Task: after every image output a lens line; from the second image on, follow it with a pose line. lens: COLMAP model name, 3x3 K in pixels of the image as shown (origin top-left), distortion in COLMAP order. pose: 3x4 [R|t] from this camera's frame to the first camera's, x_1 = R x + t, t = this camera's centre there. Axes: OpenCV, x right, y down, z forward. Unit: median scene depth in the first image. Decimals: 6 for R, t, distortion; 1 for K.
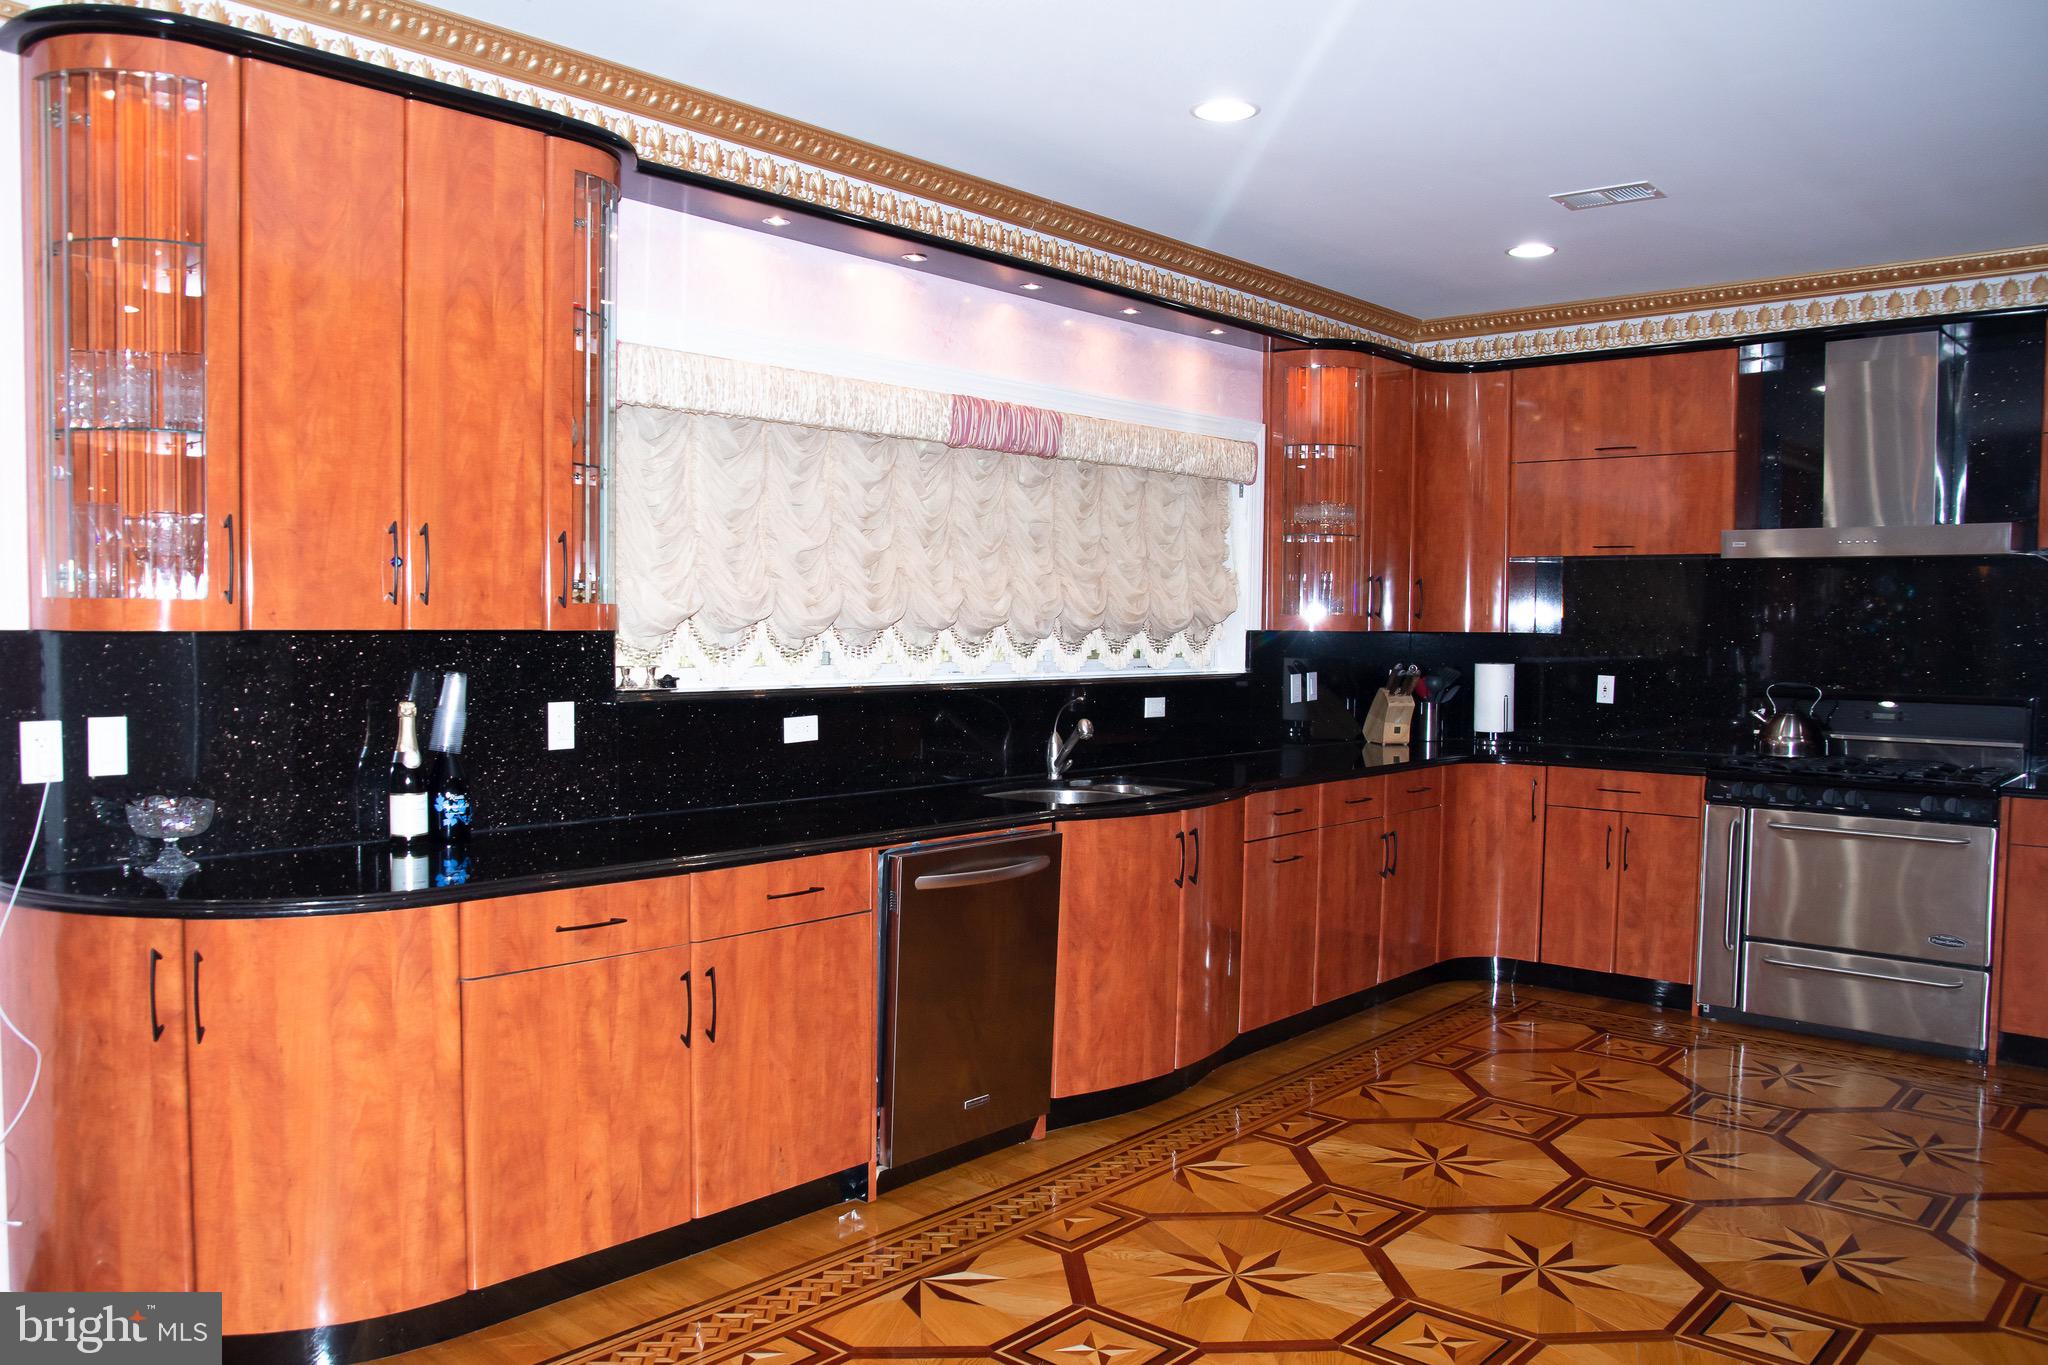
lens RADIAL K [[1533.8, 0, 1028.8], [0, 1533.8, 682.8], [0, 0, 1]] dist [-0.059982, 0.000510]
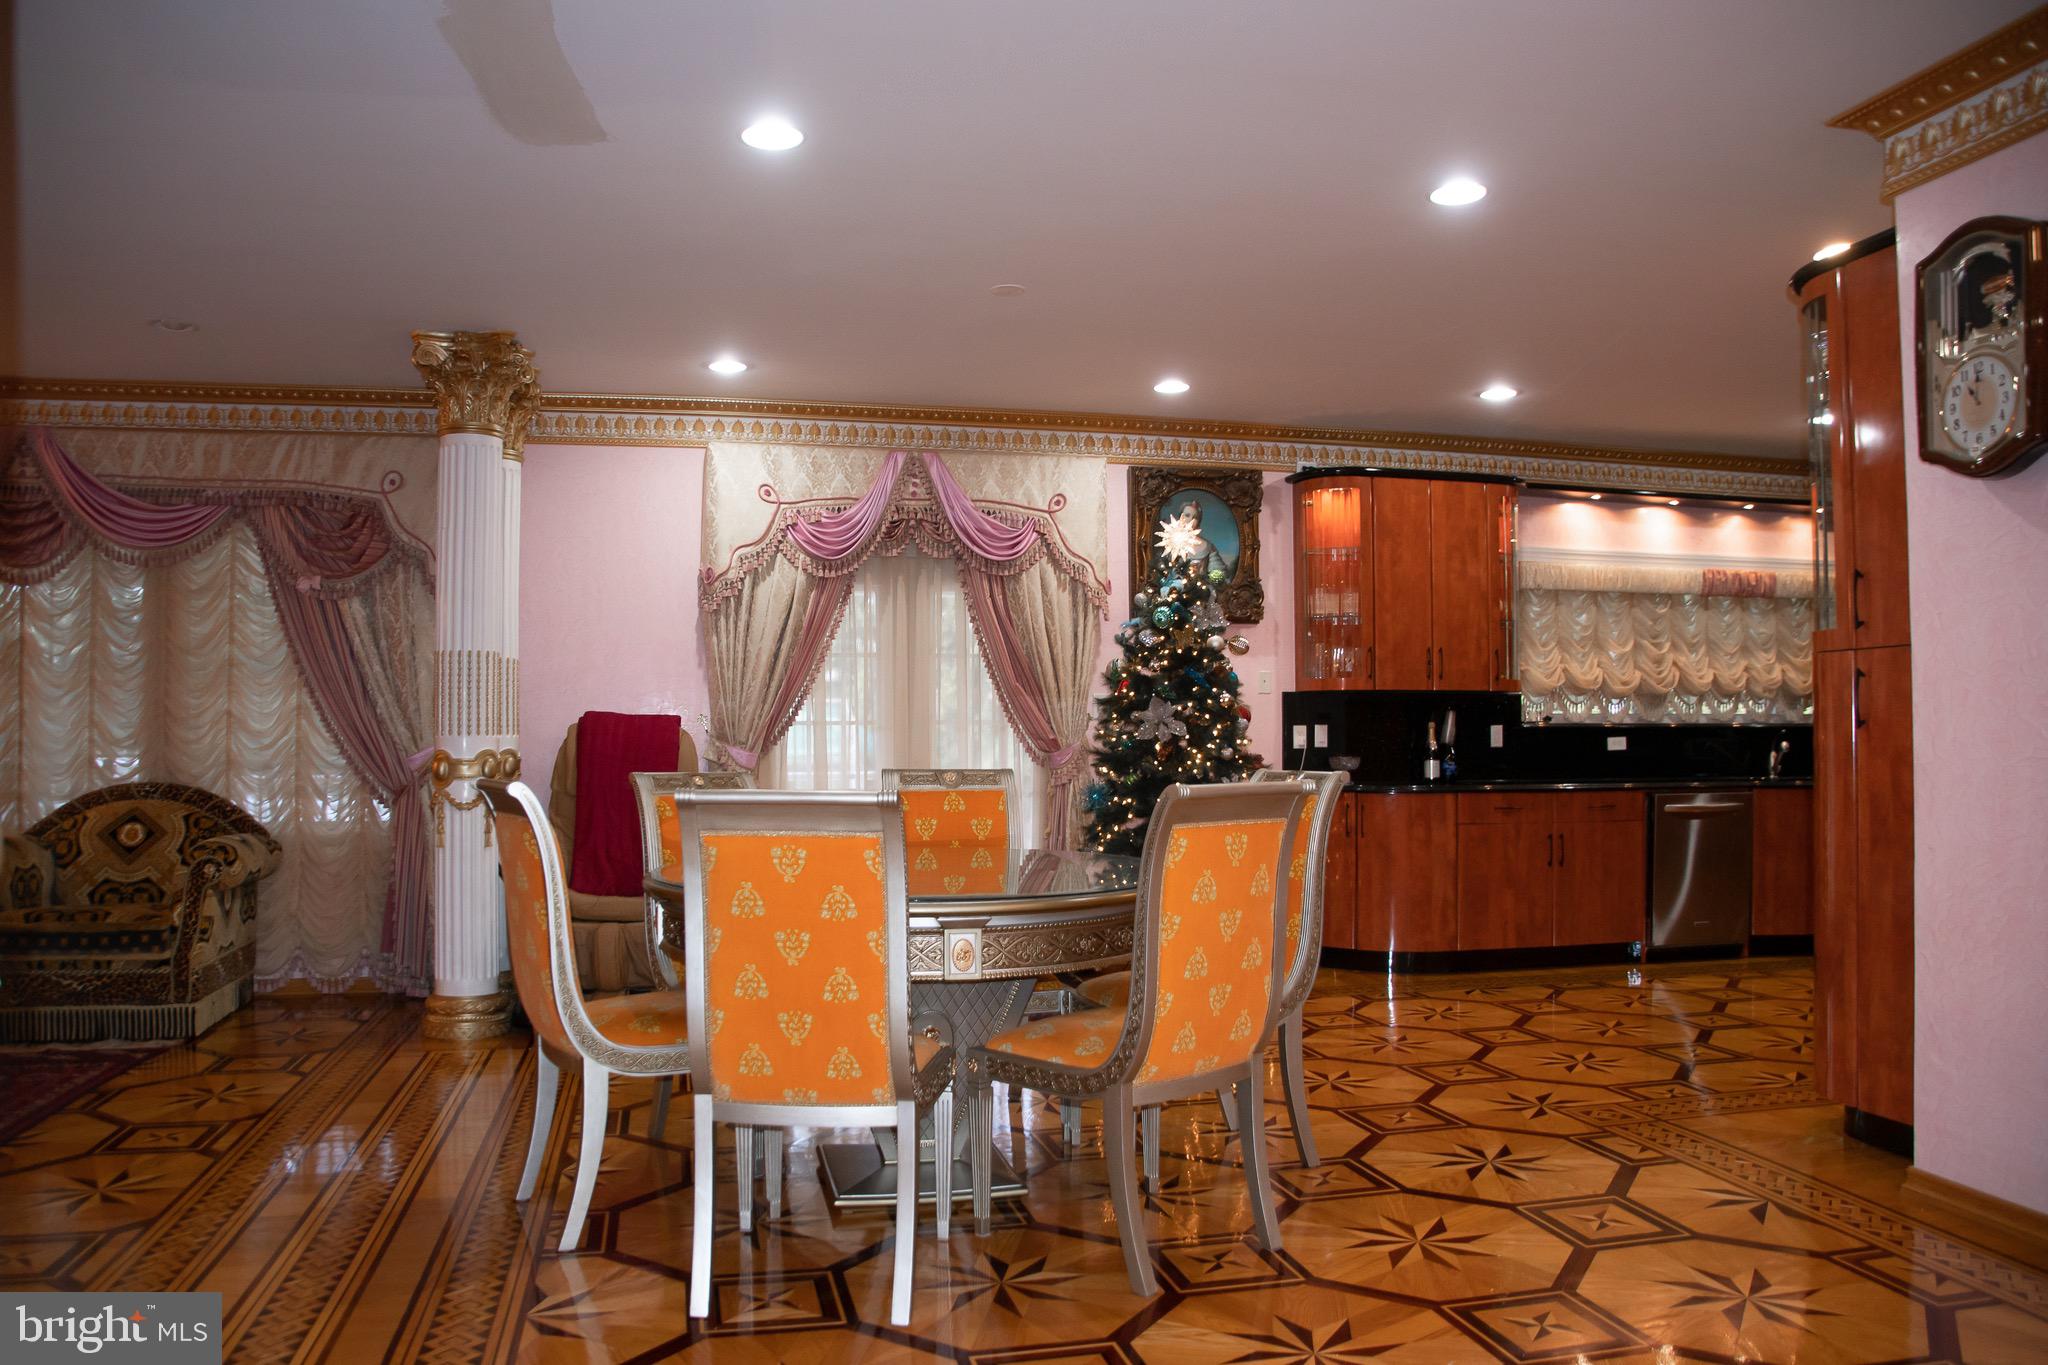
lens RADIAL K [[1533.8, 0, 1028.8], [0, 1533.8, 682.8], [0, 0, 1]] dist [-0.059982, 0.000510]
pose [[0.822702, -0.033935, -0.567459, 0.438191], [-0.017015, 0.996299, -0.084249, 0.165390], [0.568219, 0.078967, 0.819080, -1.344880]]
